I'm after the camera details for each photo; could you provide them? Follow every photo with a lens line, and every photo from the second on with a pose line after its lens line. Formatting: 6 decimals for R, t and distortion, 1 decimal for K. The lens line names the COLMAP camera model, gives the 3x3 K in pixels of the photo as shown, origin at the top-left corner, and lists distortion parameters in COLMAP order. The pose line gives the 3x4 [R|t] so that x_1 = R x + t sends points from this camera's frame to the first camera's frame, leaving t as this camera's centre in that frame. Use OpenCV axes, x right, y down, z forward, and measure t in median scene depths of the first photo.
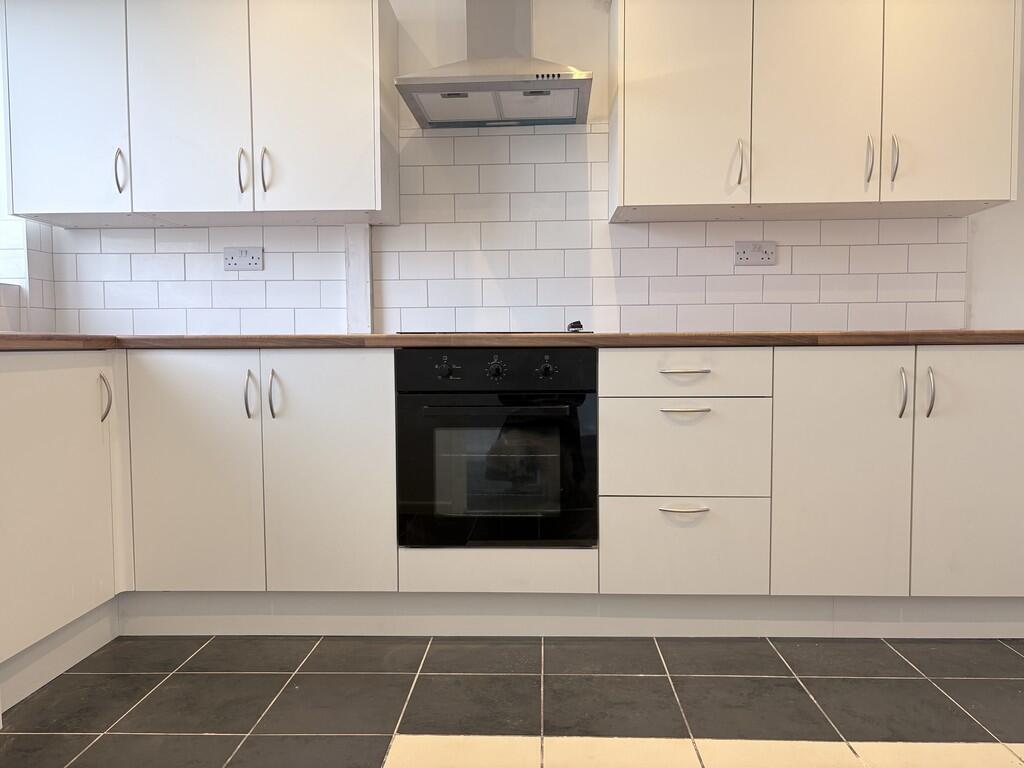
lens RADIAL K [[766.5, 0, 517.3], [0, 766.5, 388.8], [0, 0, 1]] dist [0.048249, -0.054031]
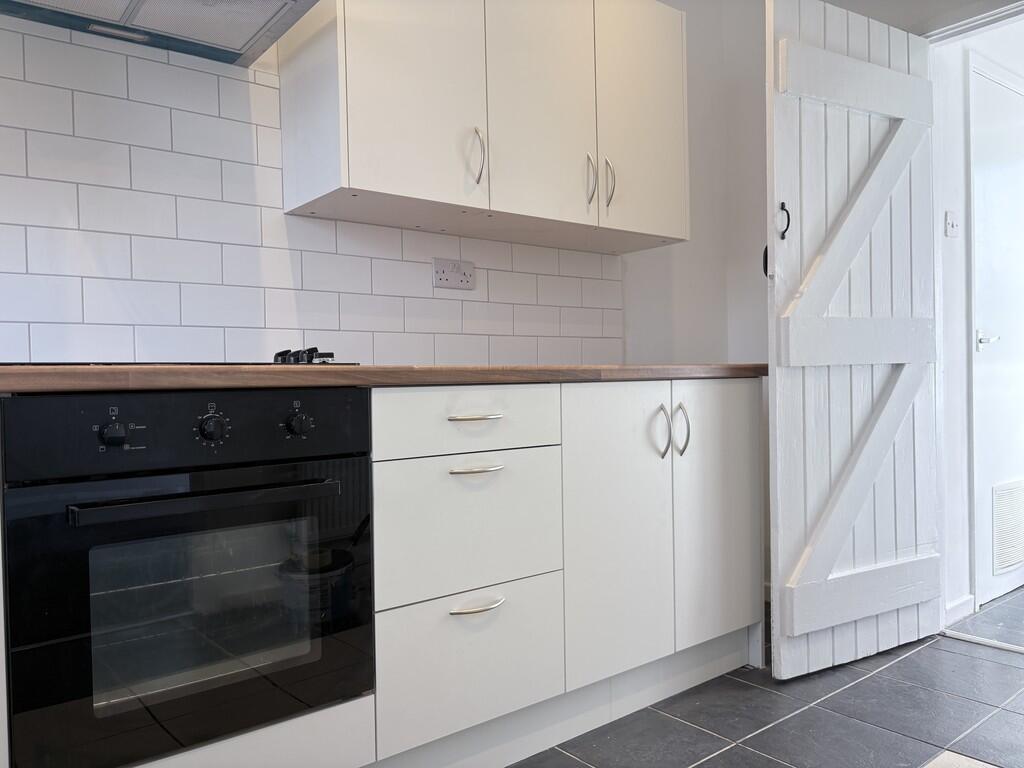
lens RADIAL K [[766.5, 0, 509.9], [0, 766.5, 387.5], [0, 0, 1]] dist [0.048249, -0.054031]
pose [[0.756511, -0.015216, 0.653803, -0.220975], [0.053292, 0.997839, -0.038441, -0.019854], [-0.651805, 0.063923, 0.755687, 0.388151]]
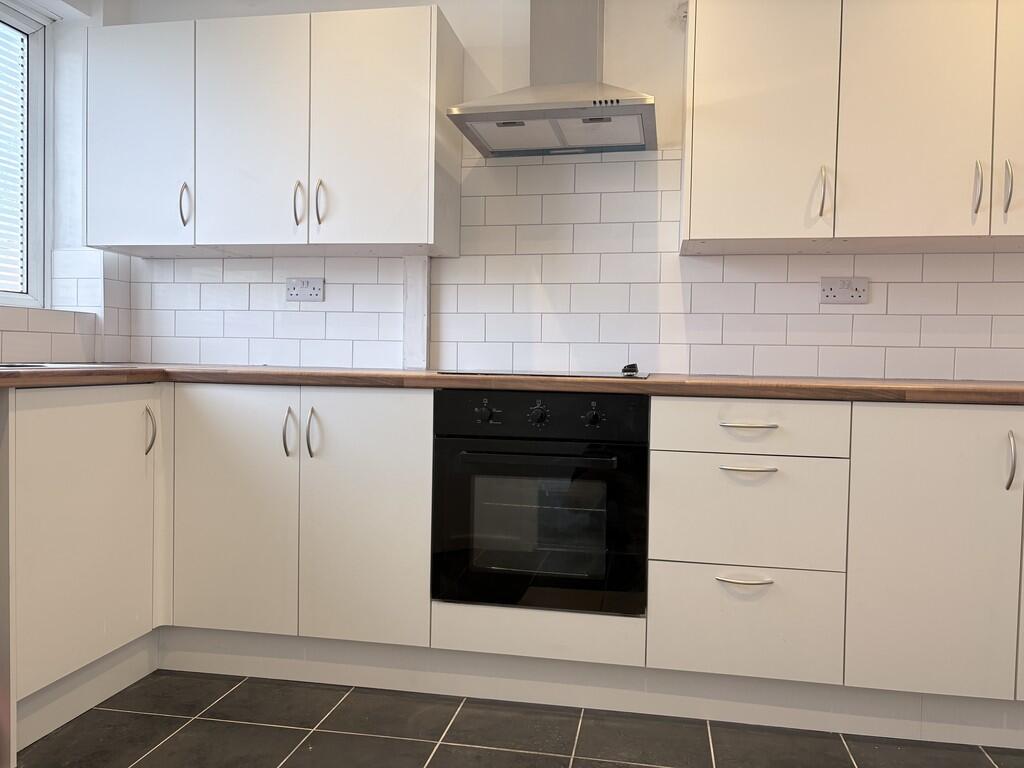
lens RADIAL K [[766.5, 0, 518.5], [0, 766.5, 384.3], [0, 0, 1]] dist [0.048249, -0.054031]
pose [[0.989459, 0.029126, -0.141853, 0.073575], [-0.032939, 0.999155, -0.024602, -0.036437], [0.141016, 0.029015, 0.989582, 0.068992]]
